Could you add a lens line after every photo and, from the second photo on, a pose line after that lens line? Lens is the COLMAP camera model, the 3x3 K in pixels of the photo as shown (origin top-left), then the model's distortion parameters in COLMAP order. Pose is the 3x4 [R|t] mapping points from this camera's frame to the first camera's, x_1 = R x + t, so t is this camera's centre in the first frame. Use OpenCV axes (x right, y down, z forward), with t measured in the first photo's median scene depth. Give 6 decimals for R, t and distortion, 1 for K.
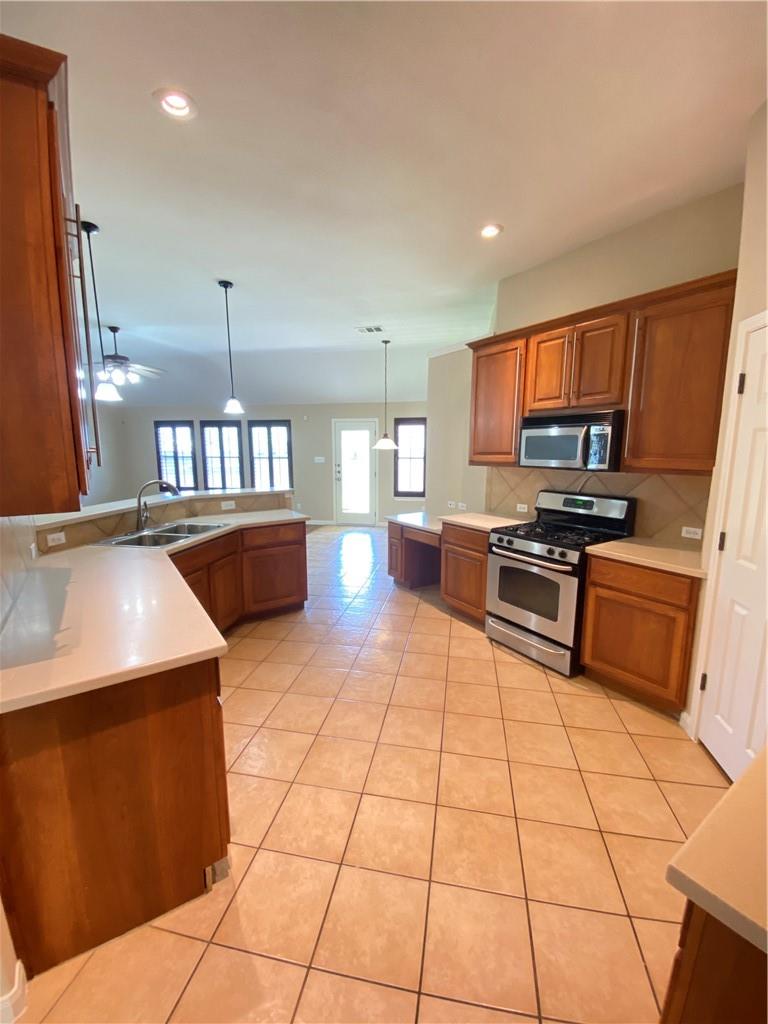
lens RADIAL K [[413.3, 0, 384.0], [0, 413.3, 512.0], [0, 0, 1]] dist [0.017790, -0.021261]
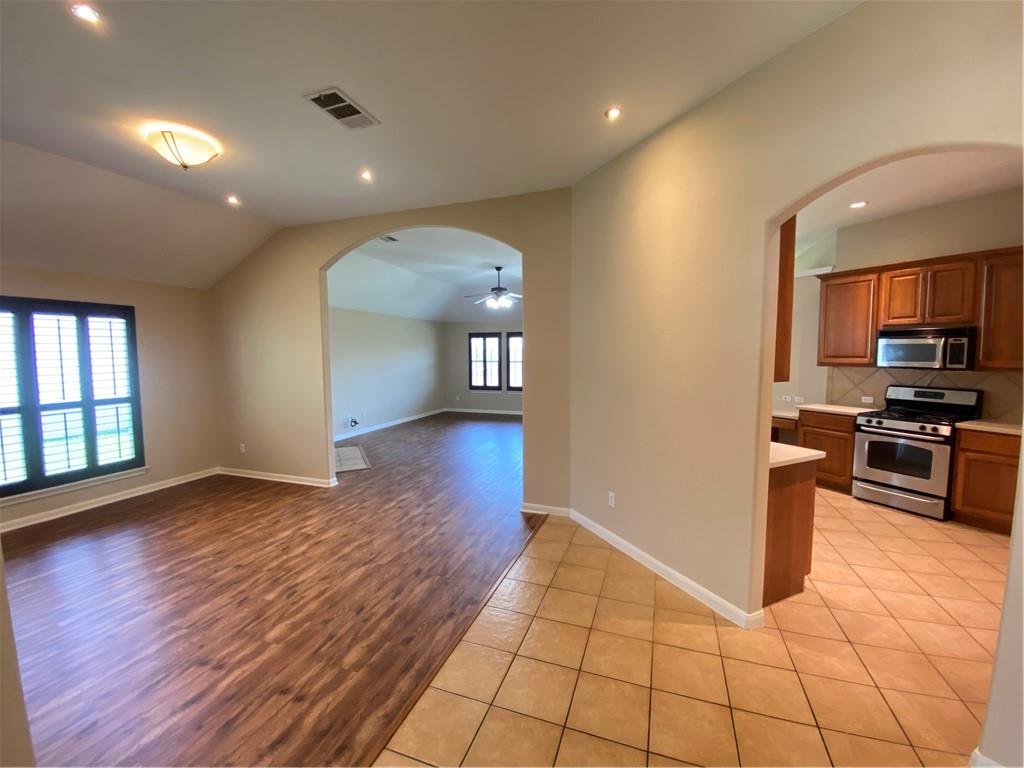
lens RADIAL K [[413.3, 0, 512.0], [0, 413.3, 381.3], [0, 0, 1]] dist [0.017790, -0.021261]
pose [[0.987680, 0.003475, -0.156447, -0.629371], [-0.016510, 0.996488, -0.082098, 0.065753], [0.155612, 0.083669, 0.984268, -0.492020]]
